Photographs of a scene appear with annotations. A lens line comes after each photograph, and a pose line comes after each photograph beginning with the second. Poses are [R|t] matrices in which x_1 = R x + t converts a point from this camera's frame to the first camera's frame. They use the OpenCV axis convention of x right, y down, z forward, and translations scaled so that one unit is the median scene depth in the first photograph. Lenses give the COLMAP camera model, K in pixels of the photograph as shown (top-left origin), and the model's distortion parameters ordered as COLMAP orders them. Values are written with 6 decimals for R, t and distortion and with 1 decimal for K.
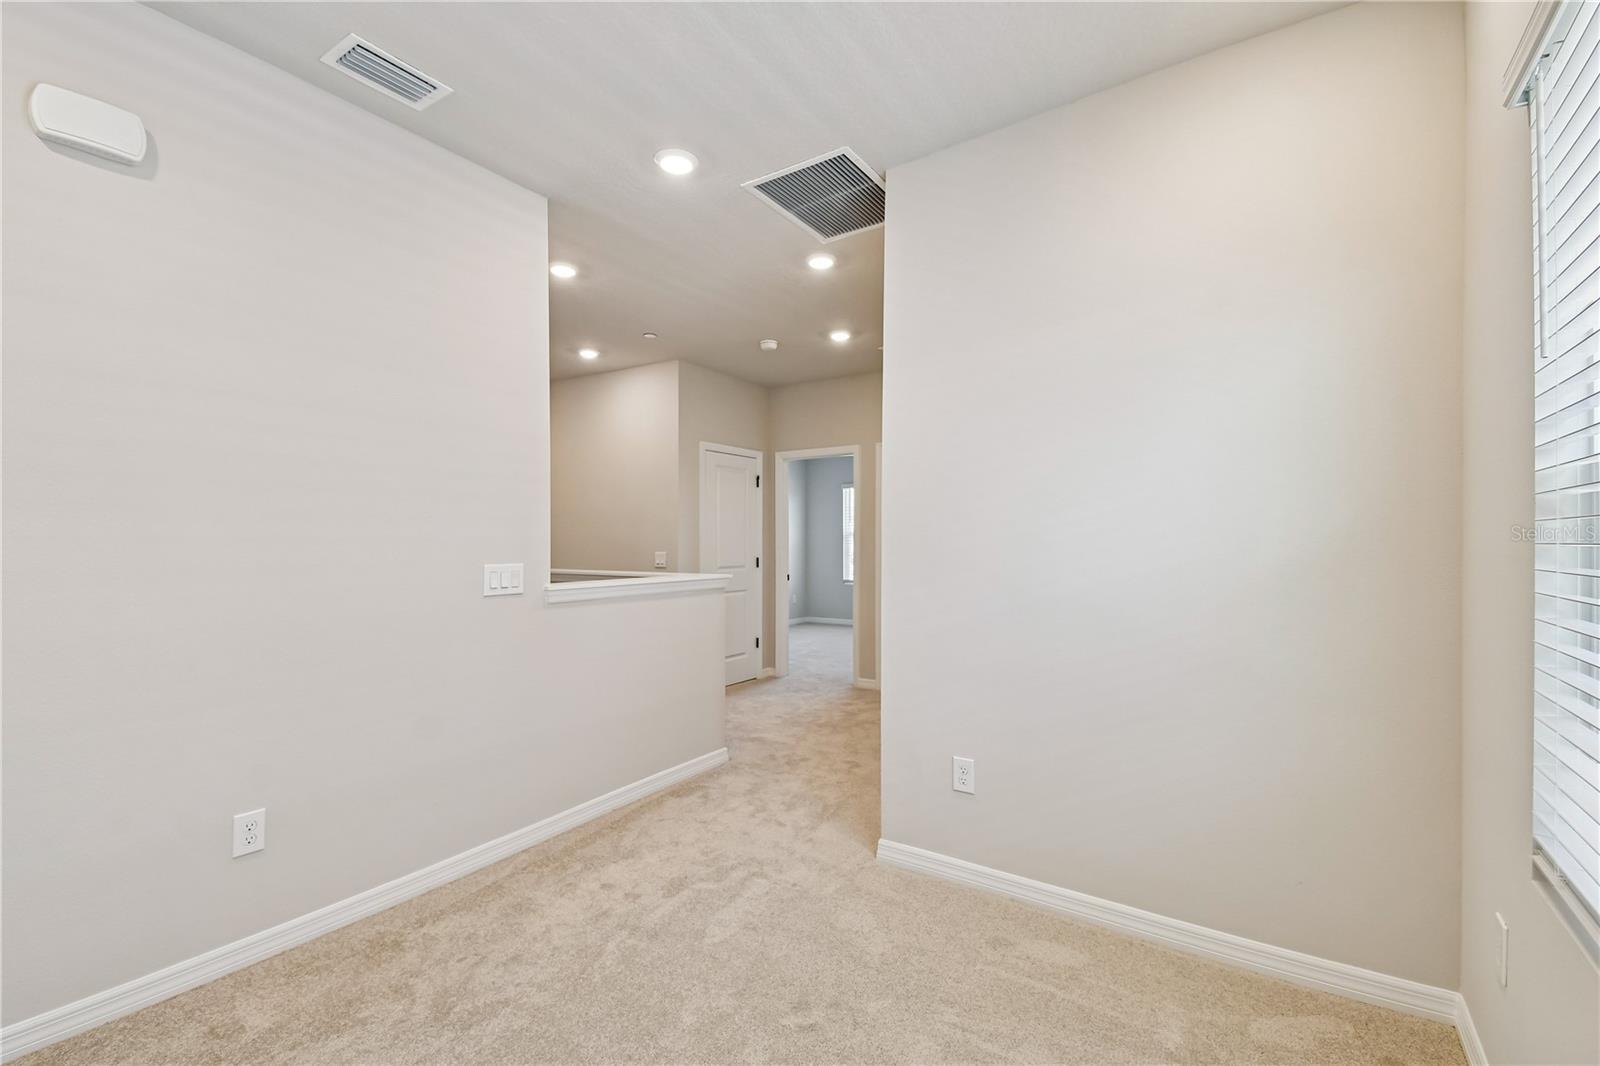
lens RADIAL K [[711.9, 0, 833.0], [0, 711.9, 541.4], [0, 0, 1]] dist [0.029842, -0.000021]
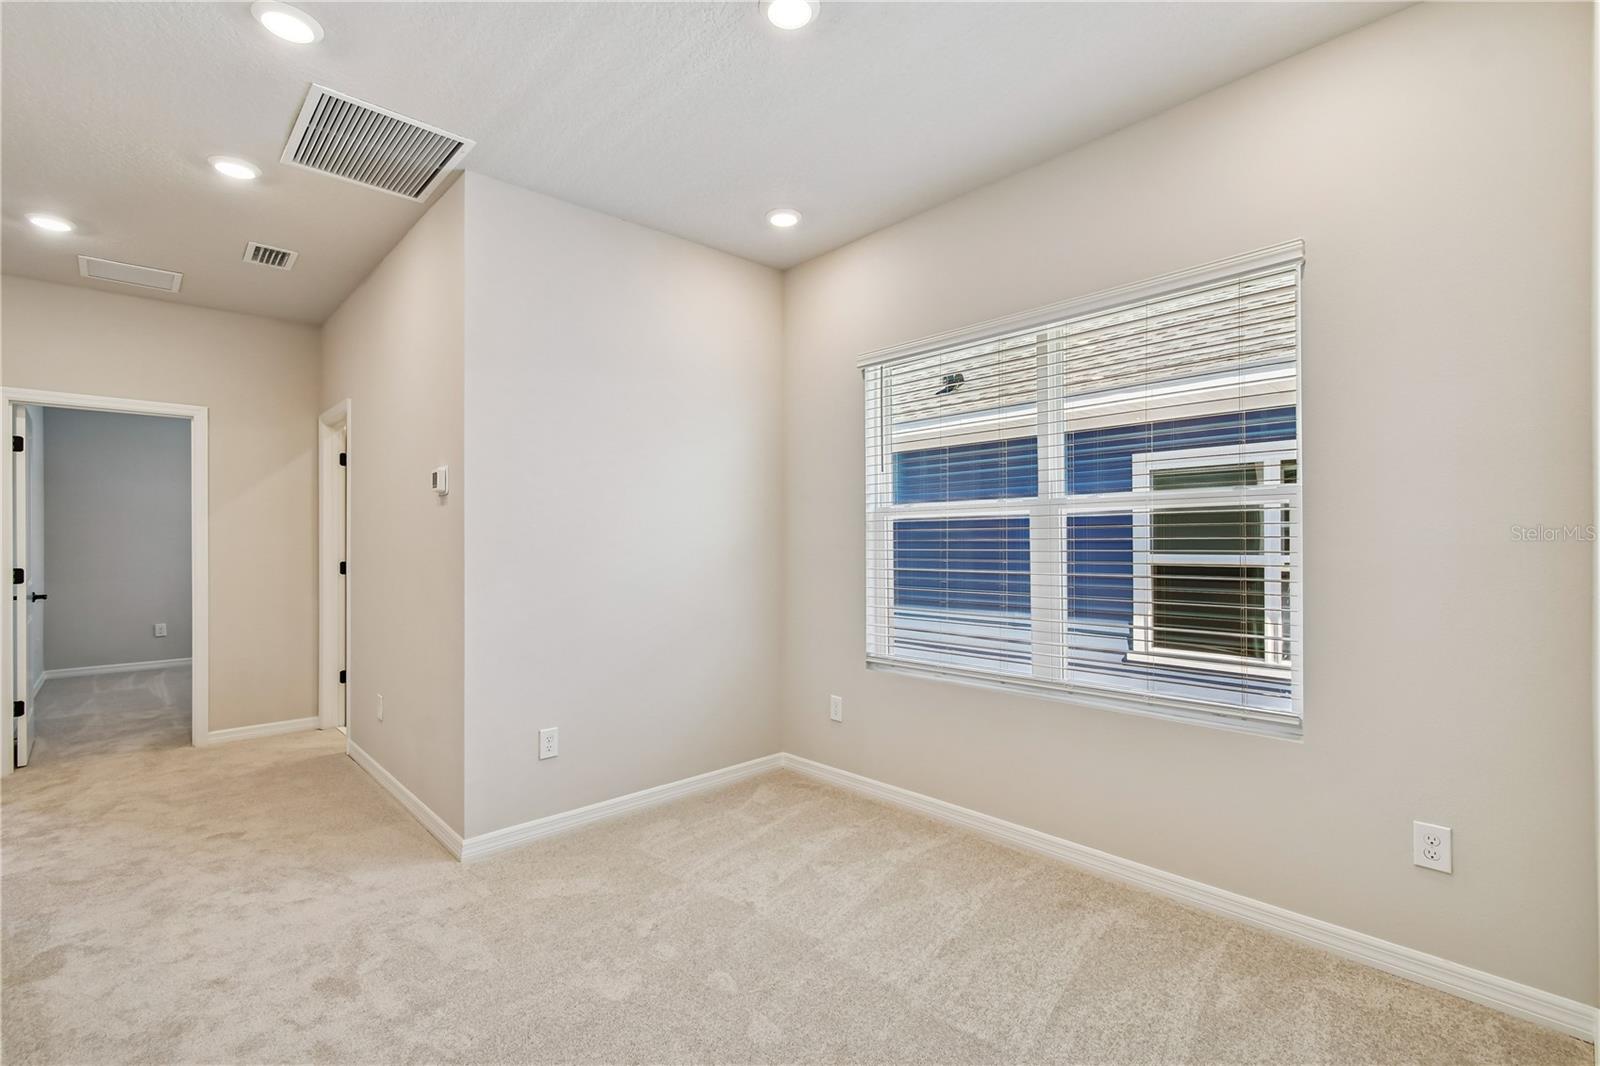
lens RADIAL K [[717.1, 0, 814.7], [0, 717.1, 537.8], [0, 0, 1]] dist [0.000385, -0.000331]
pose [[0.237506, -0.003449, 0.971380, -0.668749], [0.010079, 0.999949, 0.001086, 0.001465], [-0.971334, 0.009533, 0.237529, 0.250099]]
